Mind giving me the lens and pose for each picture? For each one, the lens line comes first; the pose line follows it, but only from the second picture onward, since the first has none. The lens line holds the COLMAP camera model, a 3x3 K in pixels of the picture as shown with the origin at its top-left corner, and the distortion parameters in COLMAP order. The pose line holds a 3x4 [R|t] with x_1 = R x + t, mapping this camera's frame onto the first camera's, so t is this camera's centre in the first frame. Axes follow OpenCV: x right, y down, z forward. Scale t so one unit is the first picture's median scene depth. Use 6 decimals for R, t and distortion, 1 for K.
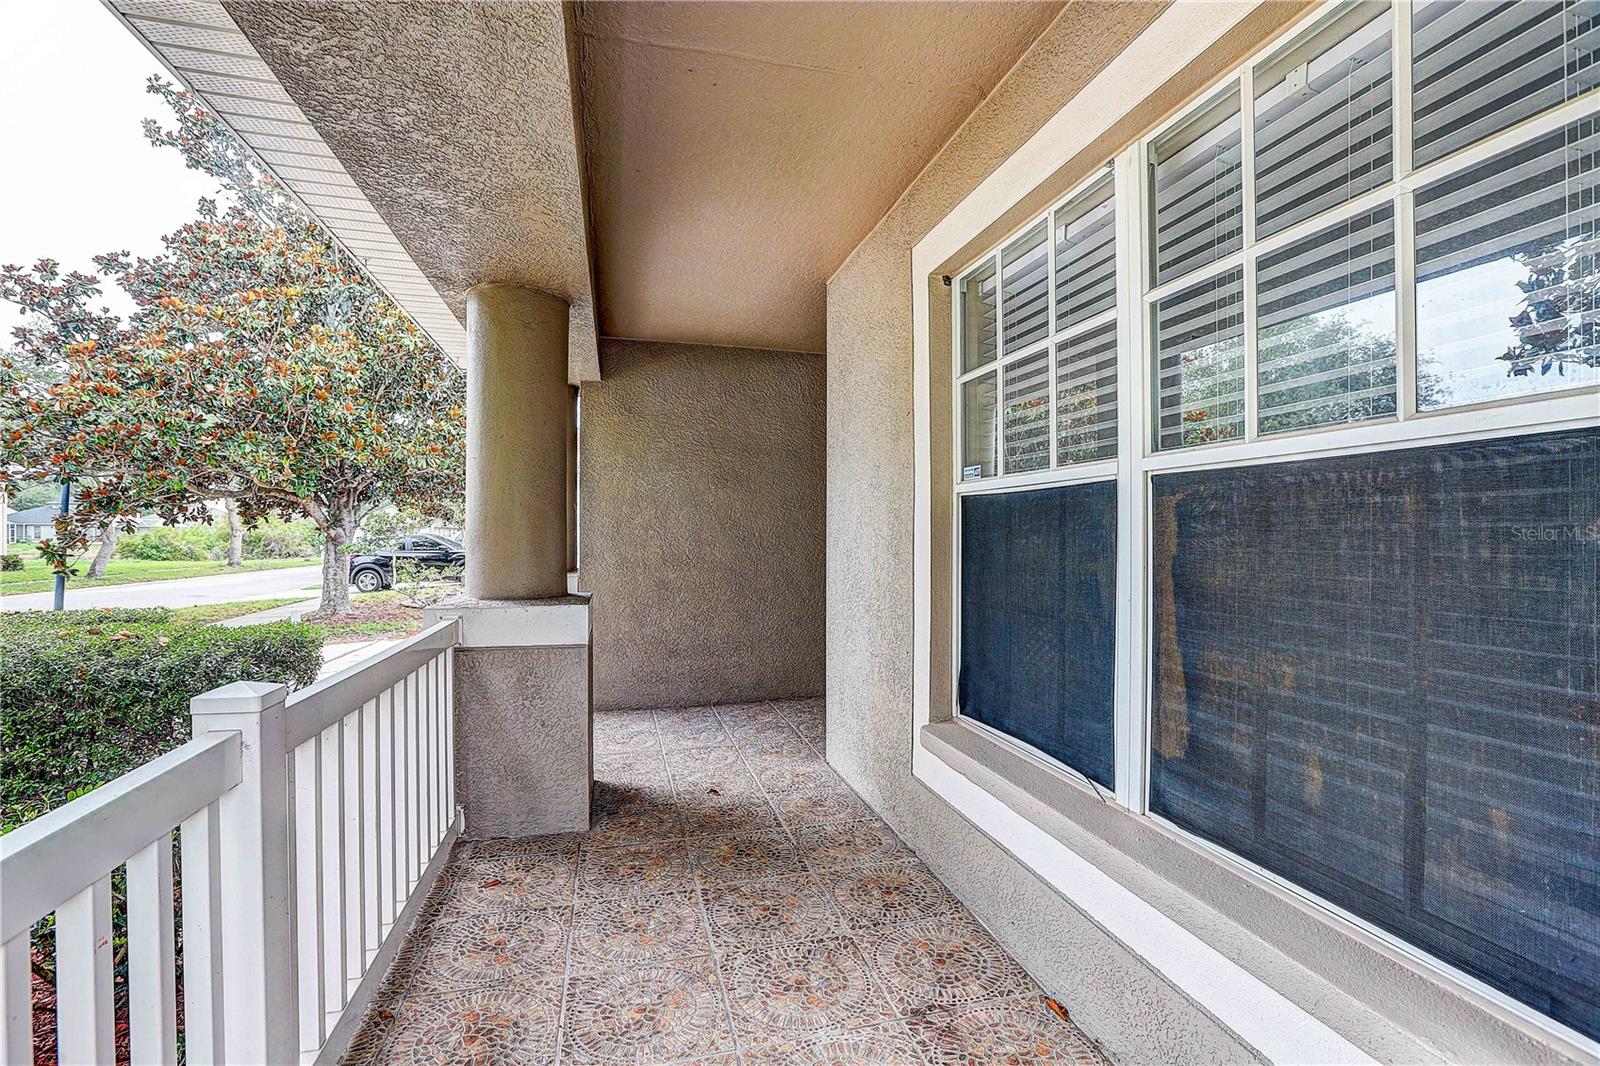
lens RADIAL K [[732.3, 0, 800.7], [0, 732.3, 533.9], [0, 0, 1]] dist [-0.024902, 0.001799]
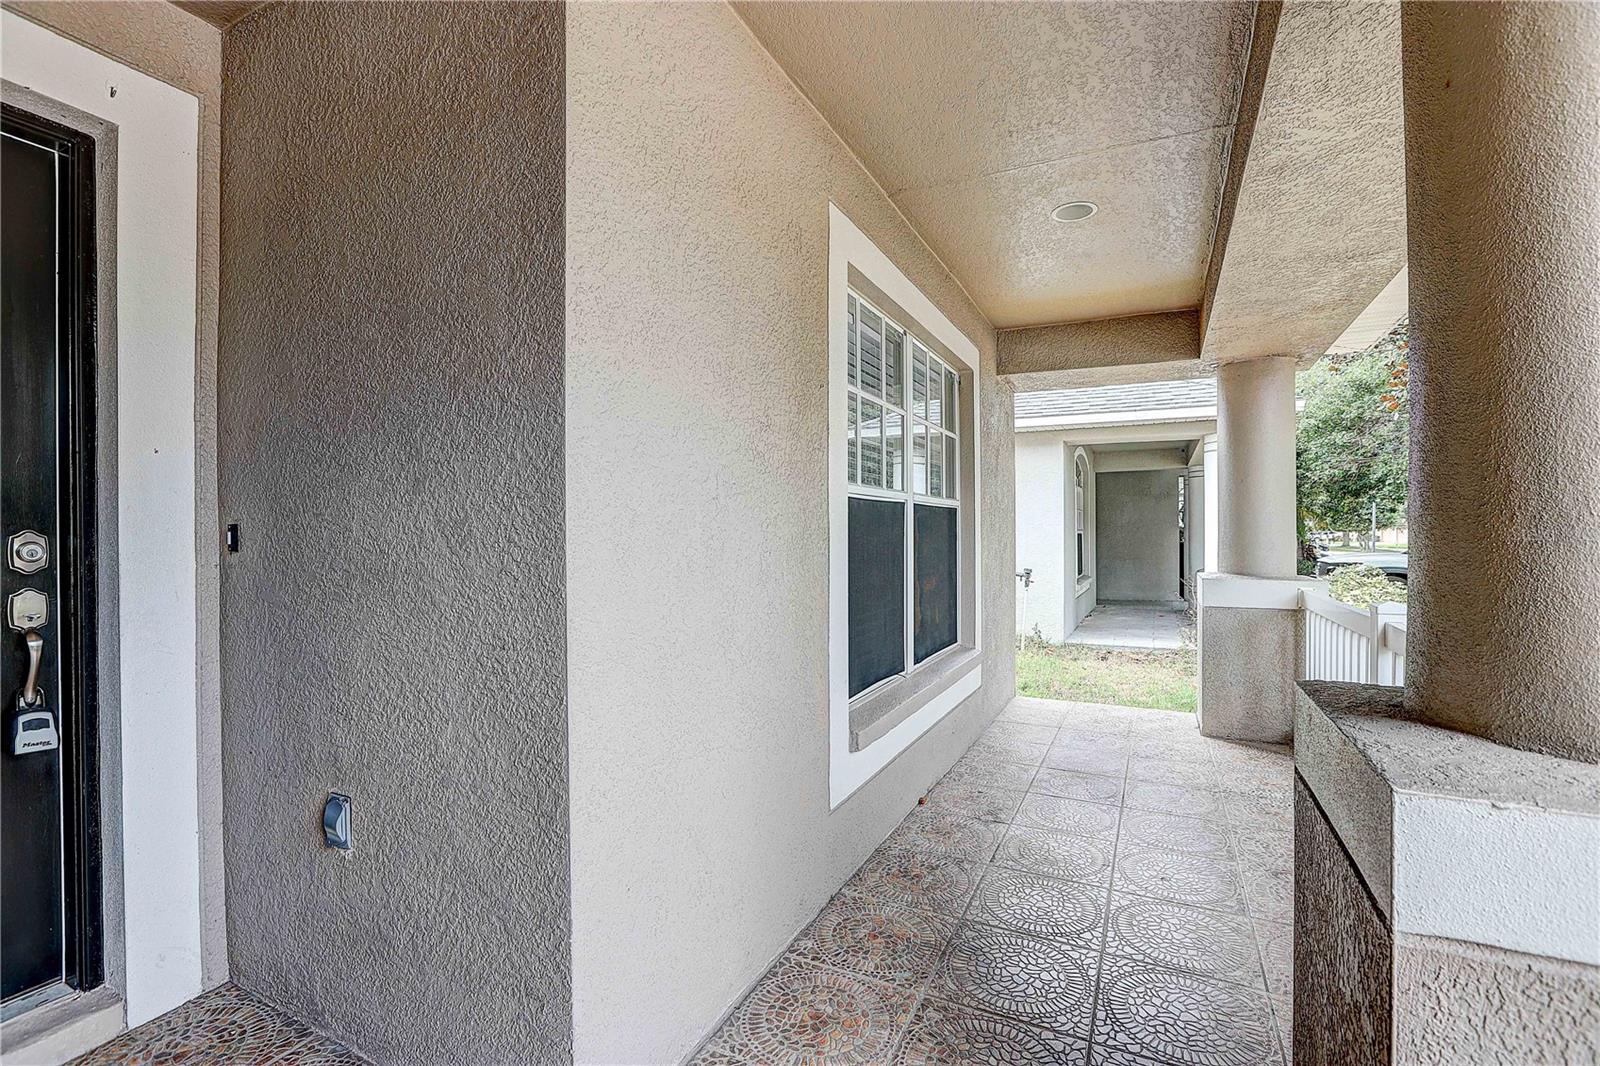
lens RADIAL K [[732.3, 0, 801.6], [0, 732.3, 531.1], [0, 0, 1]] dist [-0.024902, 0.001799]
pose [[-0.758487, -0.005040, 0.651668, -0.405797], [-0.002478, 0.999985, 0.004850, -0.007293], [-0.651683, 0.002064, -0.758489, 1.782101]]
